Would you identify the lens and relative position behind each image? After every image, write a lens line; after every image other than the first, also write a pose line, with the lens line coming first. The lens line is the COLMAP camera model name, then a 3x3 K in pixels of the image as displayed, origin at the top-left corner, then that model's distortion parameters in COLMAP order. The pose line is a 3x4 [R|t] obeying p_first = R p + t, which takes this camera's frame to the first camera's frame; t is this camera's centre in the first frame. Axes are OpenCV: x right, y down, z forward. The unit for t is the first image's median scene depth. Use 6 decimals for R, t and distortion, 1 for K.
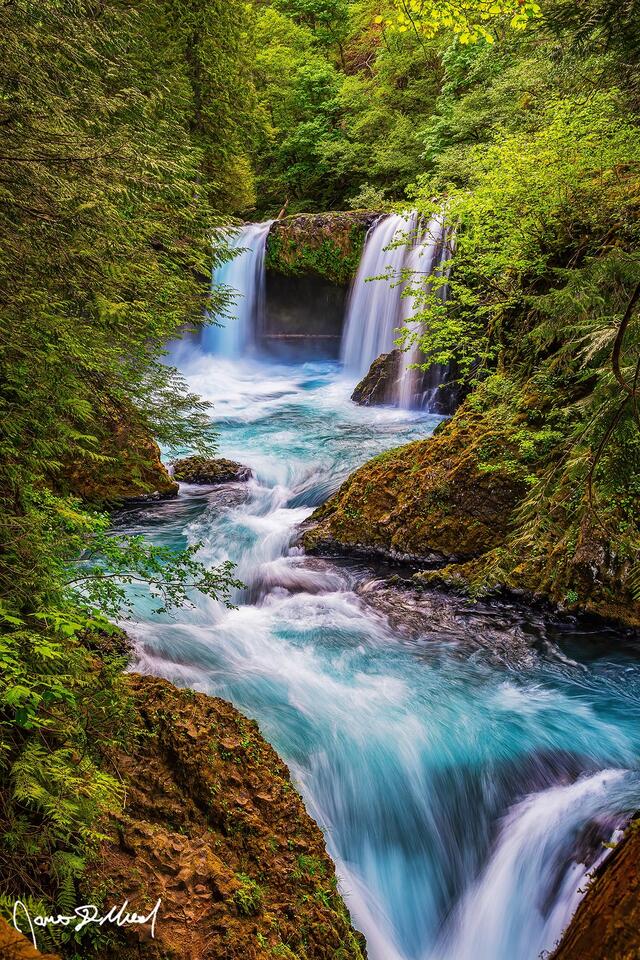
lens RADIAL K [[858.9, 0, 315.5], [0, 858.9, 478.8], [0, 0, 1]] dist [-0.017829, 0.026967]
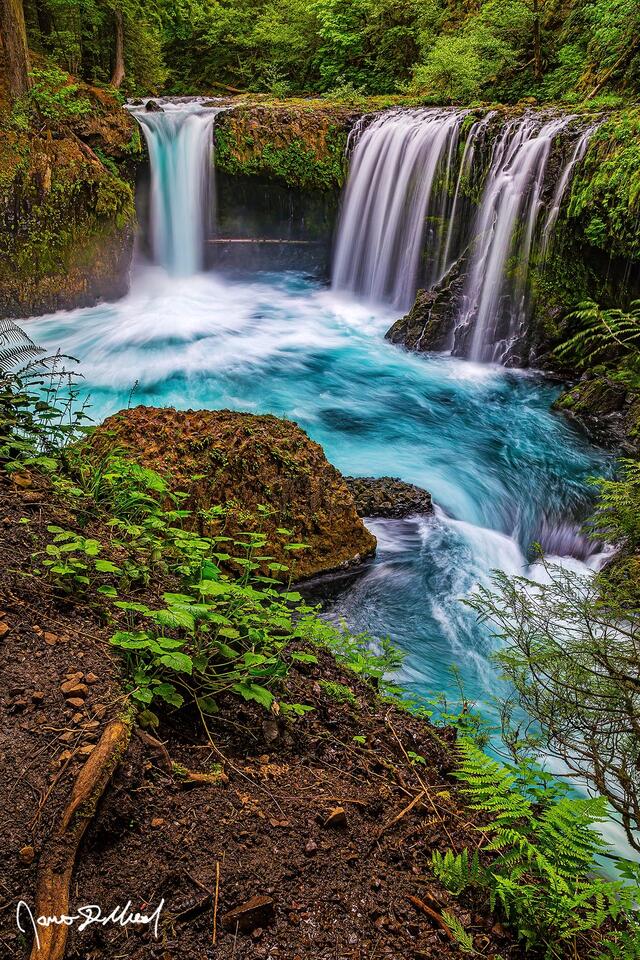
lens RADIAL K [[689.9, 0, 319.8], [0, 689.9, 480.1], [0, 0, 1]] dist [-0.095484, 0.087179]
pose [[0.950549, -0.108701, 0.290930, -0.492643], [0.033286, 0.967011, 0.252551, -0.259484], [-0.308785, -0.230378, 0.922810, 0.586162]]
